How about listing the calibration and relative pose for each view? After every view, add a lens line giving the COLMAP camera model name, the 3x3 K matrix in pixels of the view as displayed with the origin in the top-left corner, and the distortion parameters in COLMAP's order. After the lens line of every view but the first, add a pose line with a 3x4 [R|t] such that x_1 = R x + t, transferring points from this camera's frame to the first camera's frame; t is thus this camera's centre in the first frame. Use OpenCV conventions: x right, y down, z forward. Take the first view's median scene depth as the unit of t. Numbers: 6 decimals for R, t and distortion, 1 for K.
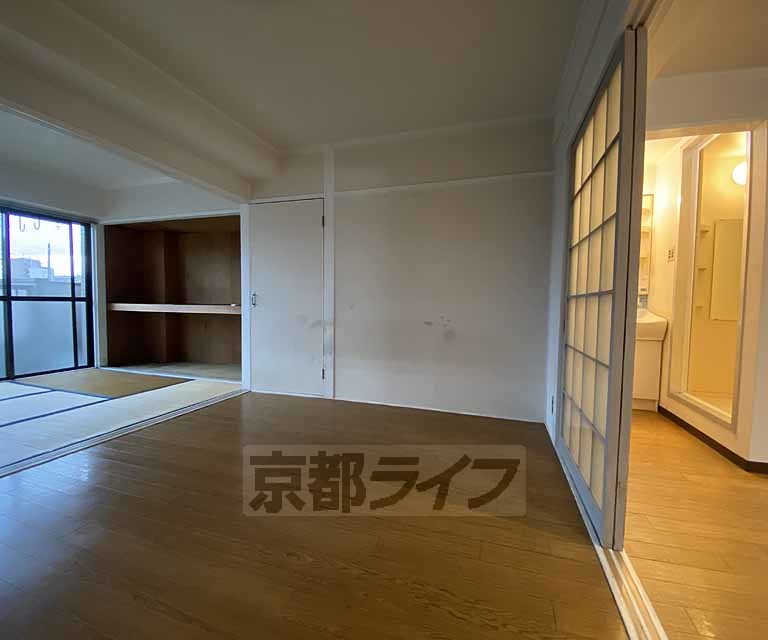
lens RADIAL K [[344.1, 0, 383.5], [0, 344.1, 323.9], [0, 0, 1]] dist [0.034784, -0.035368]
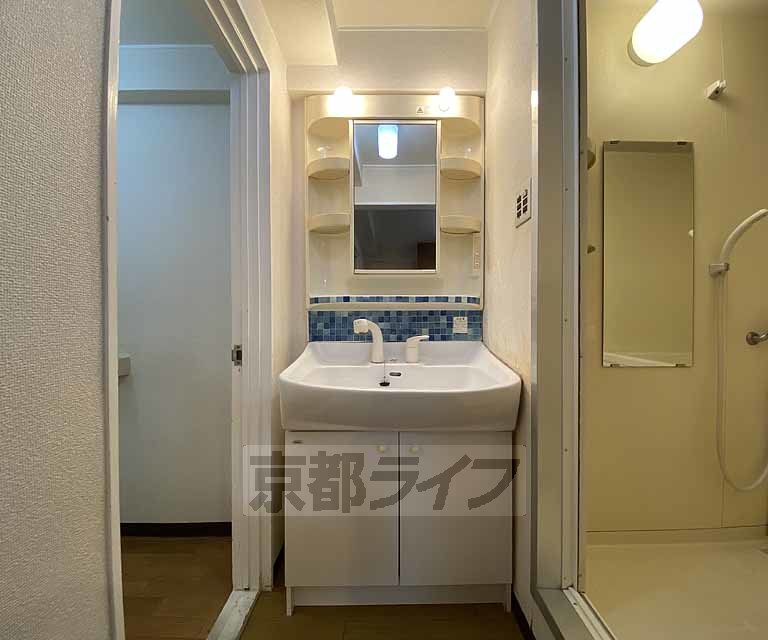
lens RADIAL K [[344.1, 0, 383.5], [0, 344.1, 323.9], [0, 0, 1]] dist [0.034784, -0.035368]
pose [[0.956649, -0.017720, 0.290704, 0.554963], [0.030619, 0.998735, -0.039880, -0.062198], [-0.289629, 0.047052, 0.955982, 0.666887]]
